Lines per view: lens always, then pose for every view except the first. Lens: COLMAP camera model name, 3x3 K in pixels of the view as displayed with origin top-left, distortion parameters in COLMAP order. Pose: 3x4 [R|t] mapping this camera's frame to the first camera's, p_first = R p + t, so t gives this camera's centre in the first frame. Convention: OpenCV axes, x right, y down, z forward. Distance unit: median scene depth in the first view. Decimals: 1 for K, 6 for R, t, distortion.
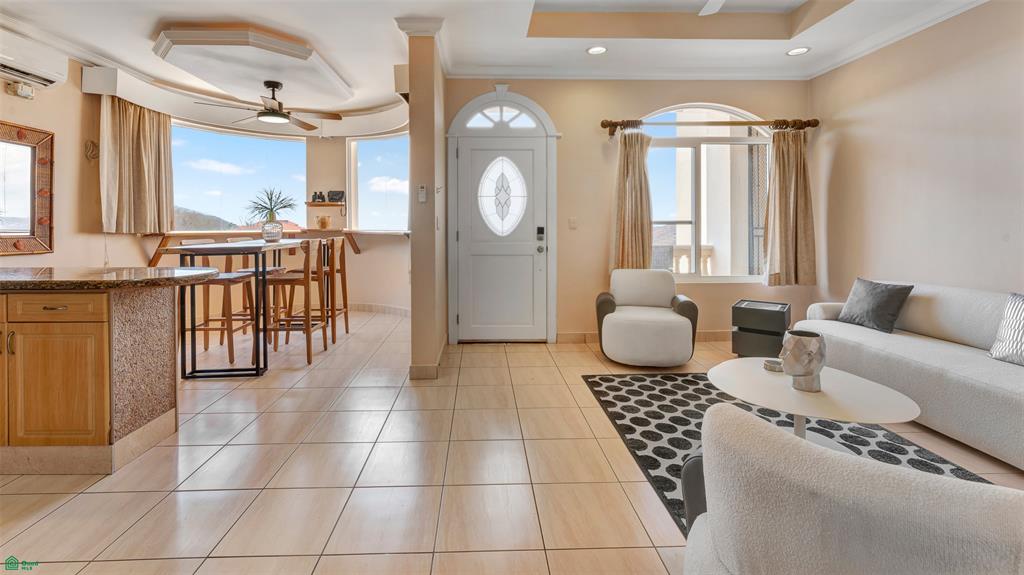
lens RADIAL K [[430.6, 0, 489.5], [0, 430.6, 224.5], [0, 0, 1]] dist [-0.001050, 0.000194]
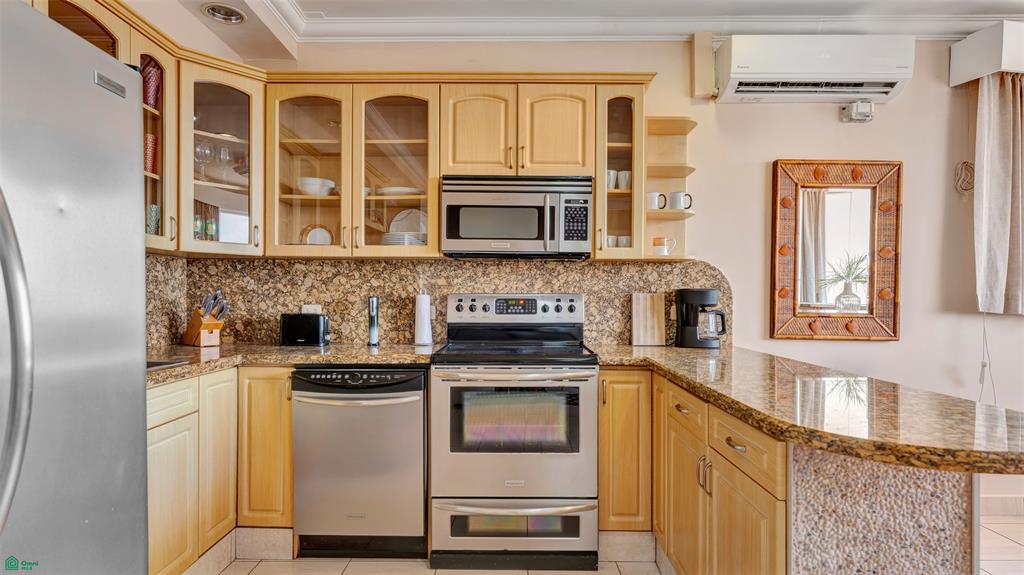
lens RADIAL K [[542.6, 0, 511.5], [0, 542.6, 300.0], [0, 0, 1]] dist [-0.000176, -0.000115]
pose [[-0.019798, 0.010666, -0.999747, -0.143649], [-0.003119, 0.999938, 0.010730, -0.004572], [0.999799, 0.003331, -0.019764, 0.377799]]
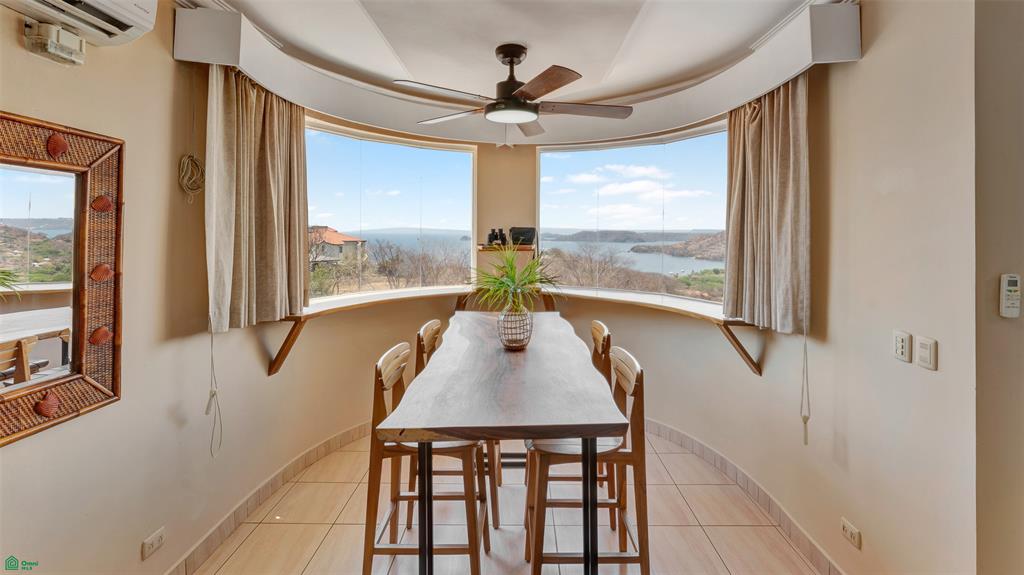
lens RADIAL K [[444.8, 0, 516.2], [0, 444.8, 231.1], [0, 0, 1]] dist [-0.001349, -0.000301]
pose [[0.999582, 0.014571, -0.024972, -0.528179], [-0.014498, 0.999890, 0.003130, -0.112722], [0.025014, -0.002766, 0.999683, 0.487435]]
